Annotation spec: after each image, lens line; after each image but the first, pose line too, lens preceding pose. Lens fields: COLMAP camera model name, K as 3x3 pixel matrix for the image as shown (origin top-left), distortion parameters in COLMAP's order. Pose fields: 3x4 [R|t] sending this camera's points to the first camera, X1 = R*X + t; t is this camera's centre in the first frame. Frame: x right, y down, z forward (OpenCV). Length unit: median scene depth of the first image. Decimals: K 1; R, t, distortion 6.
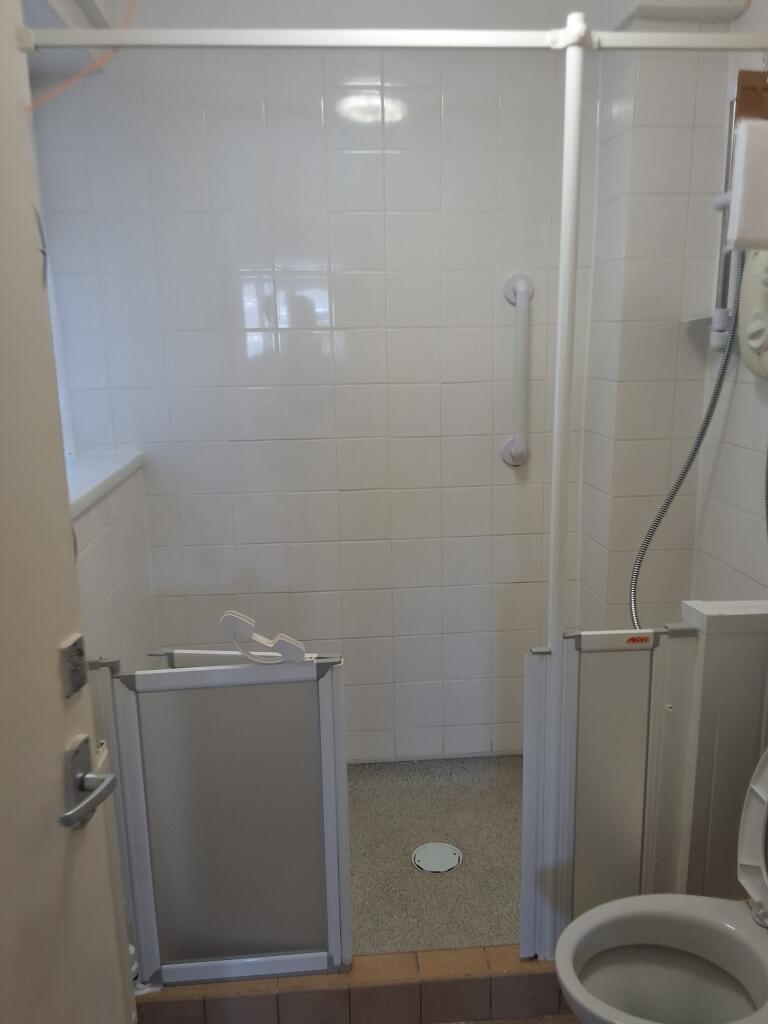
lens RADIAL K [[850.0, 0, 382.1], [0, 850.0, 503.1], [0, 0, 1]] dist [0.071488, -0.132028]
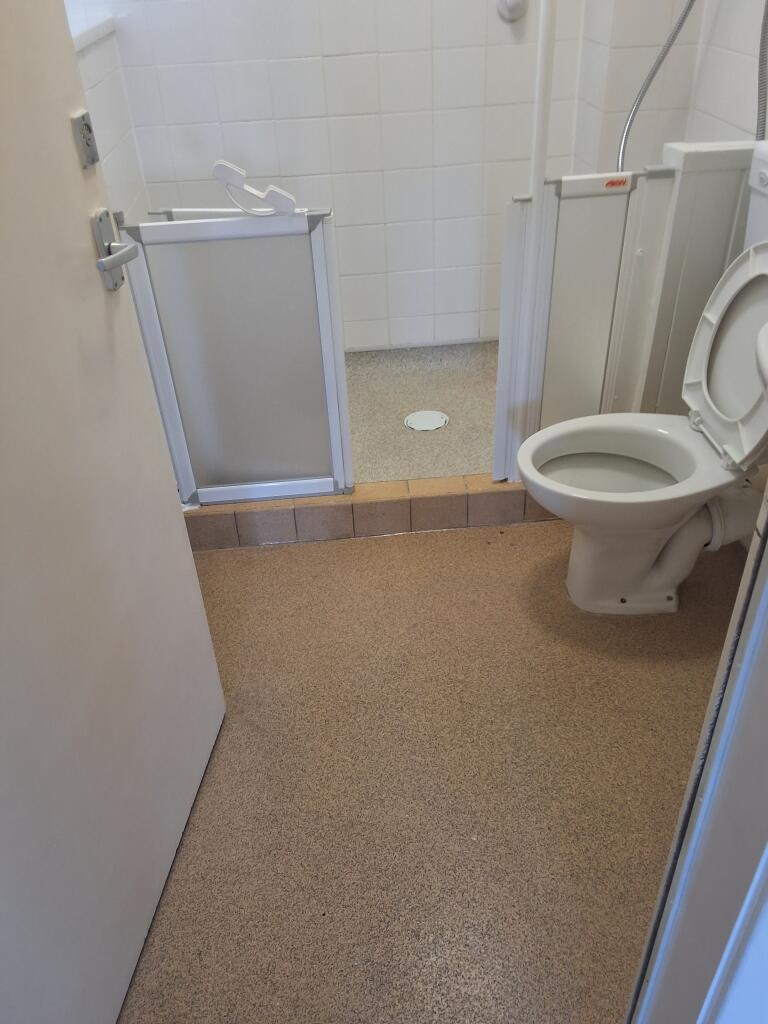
lens RADIAL K [[850.0, 0, 370.7], [0, 850.0, 554.8], [0, 0, 1]] dist [0.071488, -0.132028]
pose [[0.999415, -0.024627, -0.023735, 0.015711], [0.032399, 0.904073, 0.426149, 0.113881], [0.010964, -0.426668, 0.904342, -0.133141]]
